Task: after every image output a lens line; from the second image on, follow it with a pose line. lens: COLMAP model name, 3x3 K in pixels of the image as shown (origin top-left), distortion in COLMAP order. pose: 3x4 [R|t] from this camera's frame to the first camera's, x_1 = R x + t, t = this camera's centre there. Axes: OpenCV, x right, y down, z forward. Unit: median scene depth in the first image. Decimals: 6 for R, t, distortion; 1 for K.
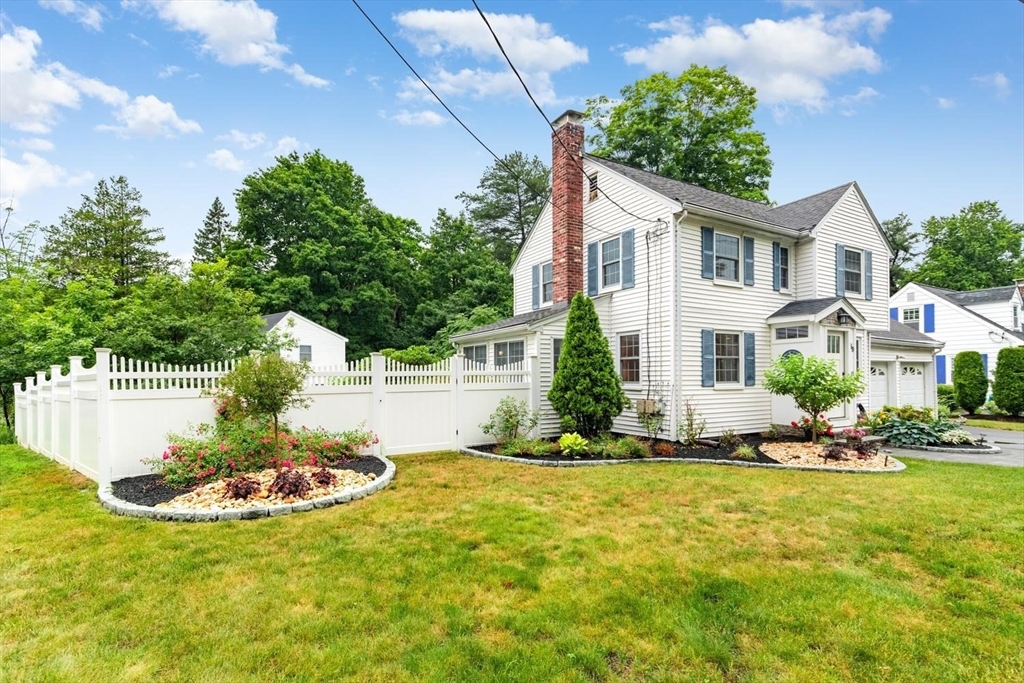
lens RADIAL K [[469.8, 0, 512.3], [0, 469.8, 361.1], [0, 0, 1]] dist [0.009225, -0.000474]
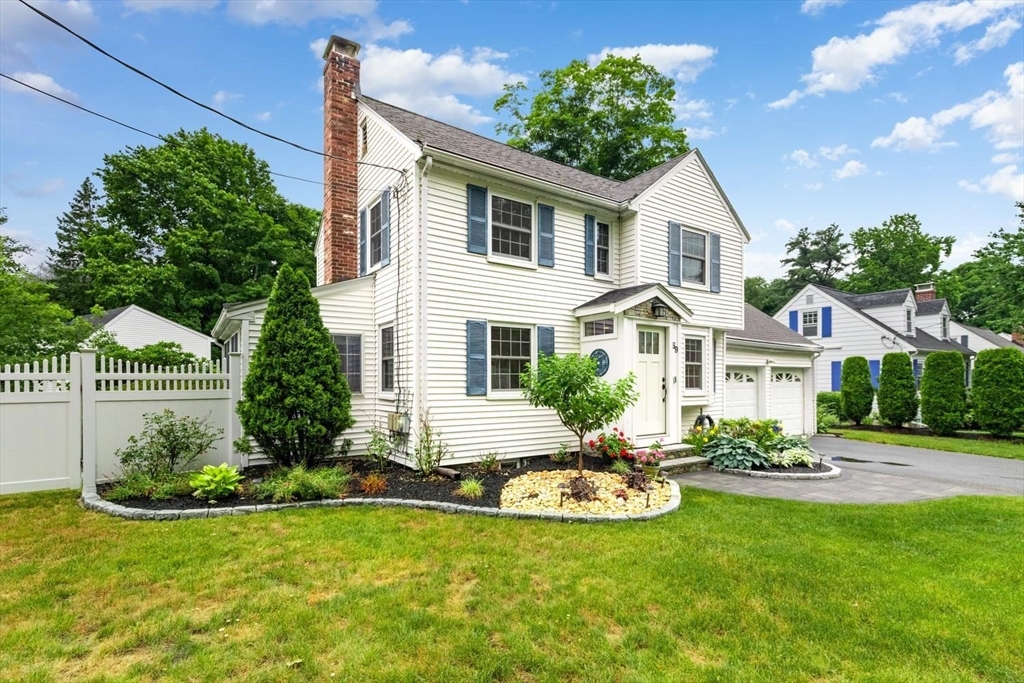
lens RADIAL K [[481.0, 0, 501.8], [0, 481.0, 367.7], [0, 0, 1]] dist [0.003717, -0.000230]
pose [[0.997018, 0.006428, 0.076896, 0.339361], [-0.006613, 0.999976, 0.002142, 0.006106], [-0.076881, -0.002644, 0.997037, 0.190759]]
